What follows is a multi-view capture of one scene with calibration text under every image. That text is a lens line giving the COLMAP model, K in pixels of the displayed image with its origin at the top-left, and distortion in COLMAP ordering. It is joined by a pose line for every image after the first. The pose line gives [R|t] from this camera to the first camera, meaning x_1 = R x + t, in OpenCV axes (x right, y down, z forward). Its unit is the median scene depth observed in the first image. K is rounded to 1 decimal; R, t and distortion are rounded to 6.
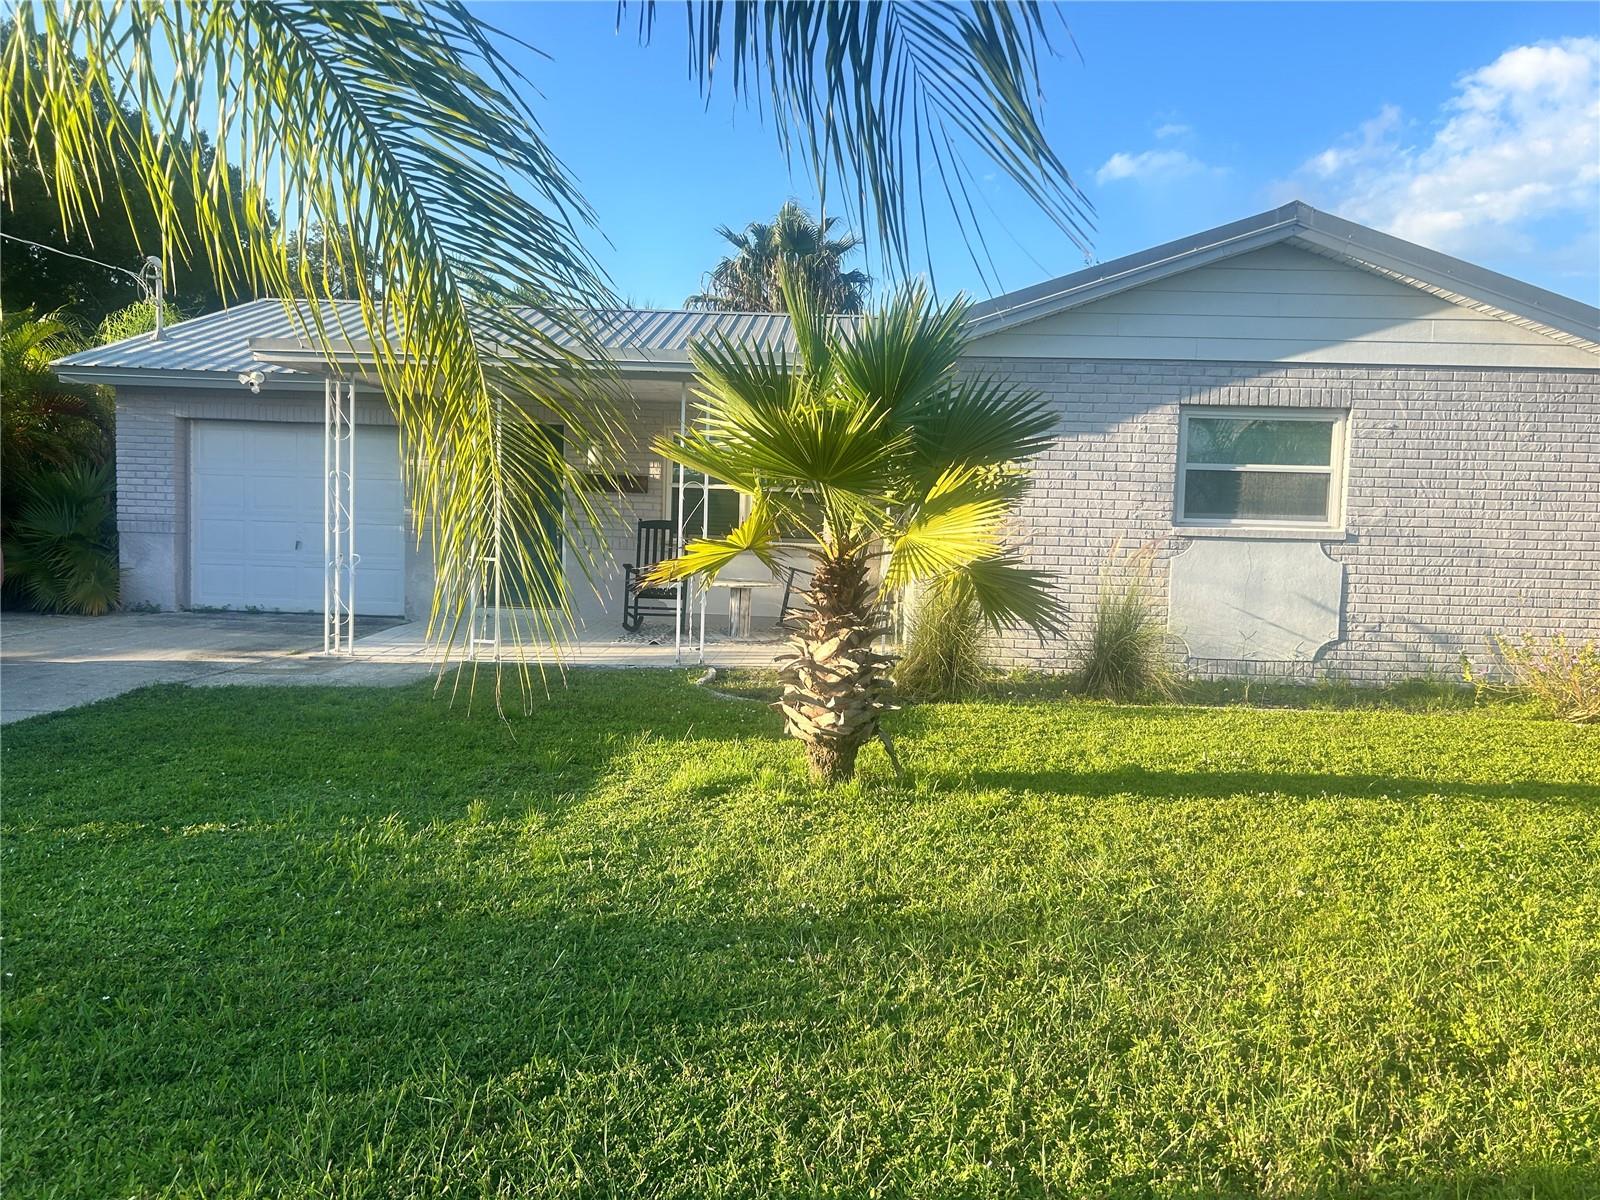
lens RADIAL K [[1213.0, 0, 794.9], [0, 1213.0, 608.7], [0, 0, 1]] dist [0.033780, -0.035946]
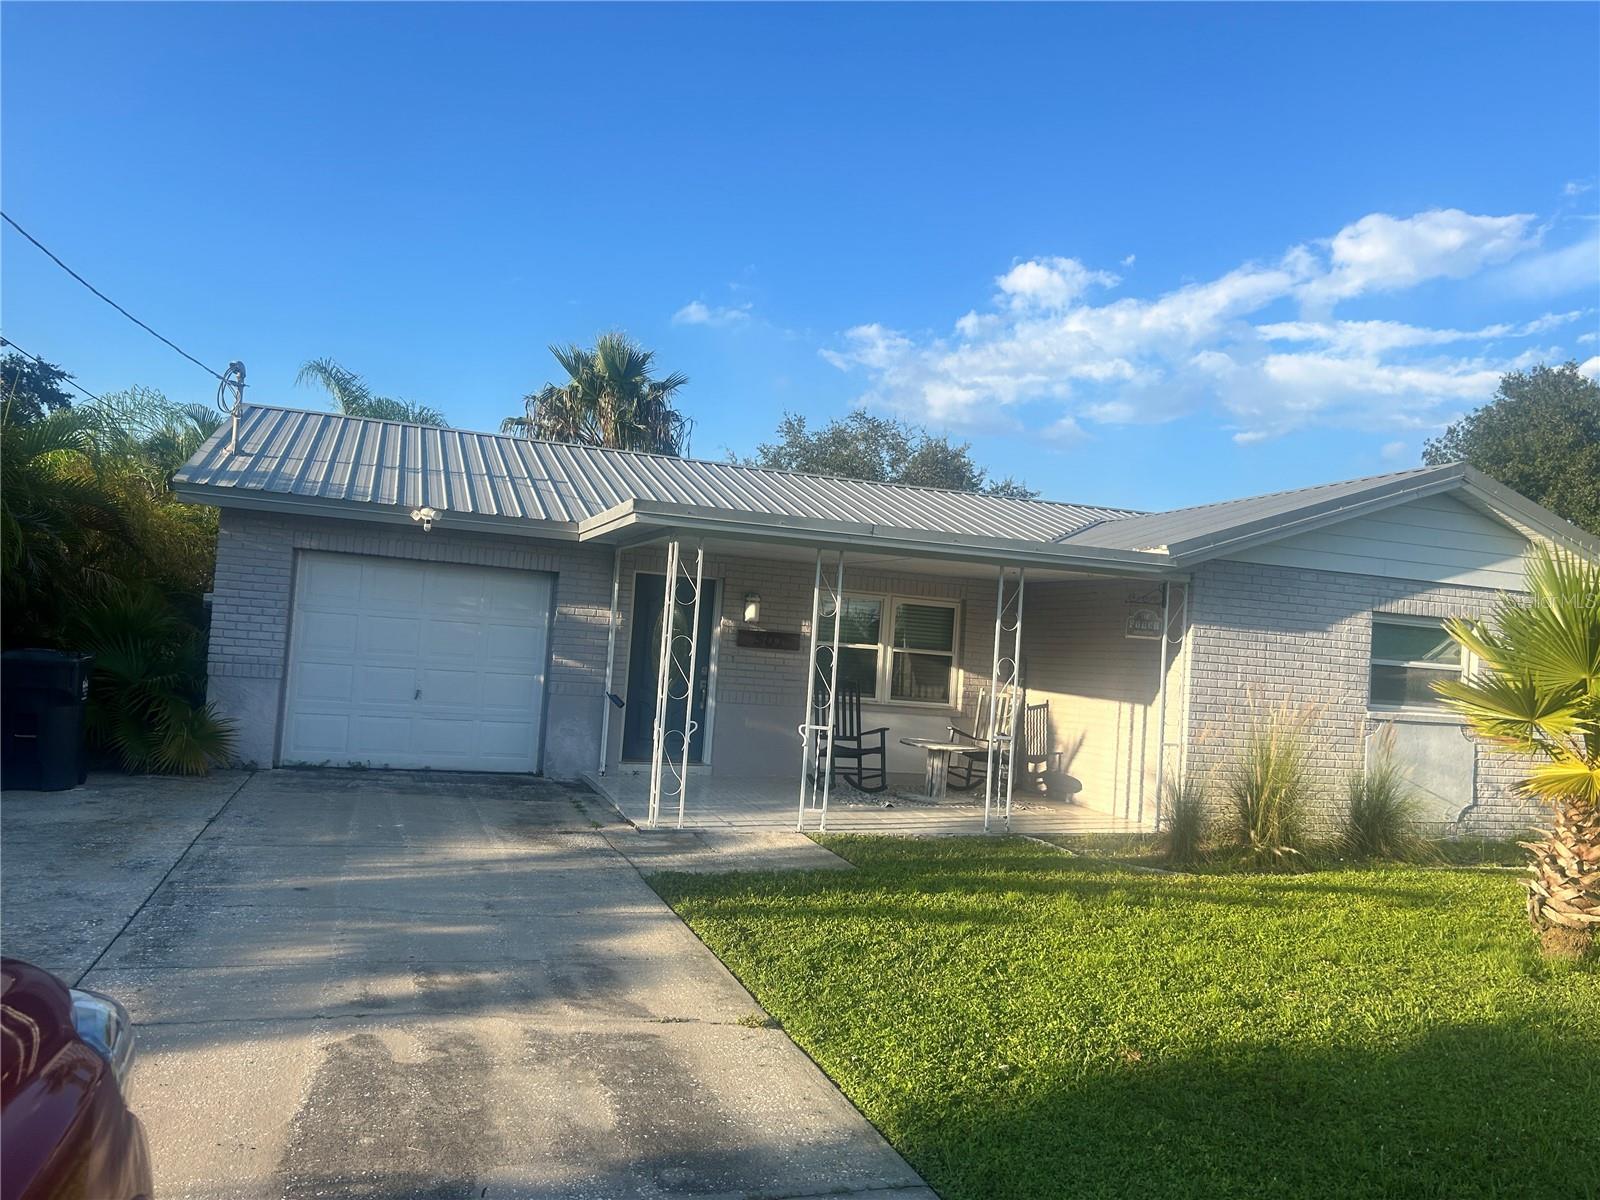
lens RADIAL K [[1213.0, 0, 796.5], [0, 1213.0, 594.5], [0, 0, 1]] dist [0.033780, -0.035946]
pose [[0.931379, 0.051752, 0.360353, -0.500955], [-0.013199, 0.993994, -0.108638, -0.032888], [-0.363811, 0.096427, 0.926468, 0.054520]]
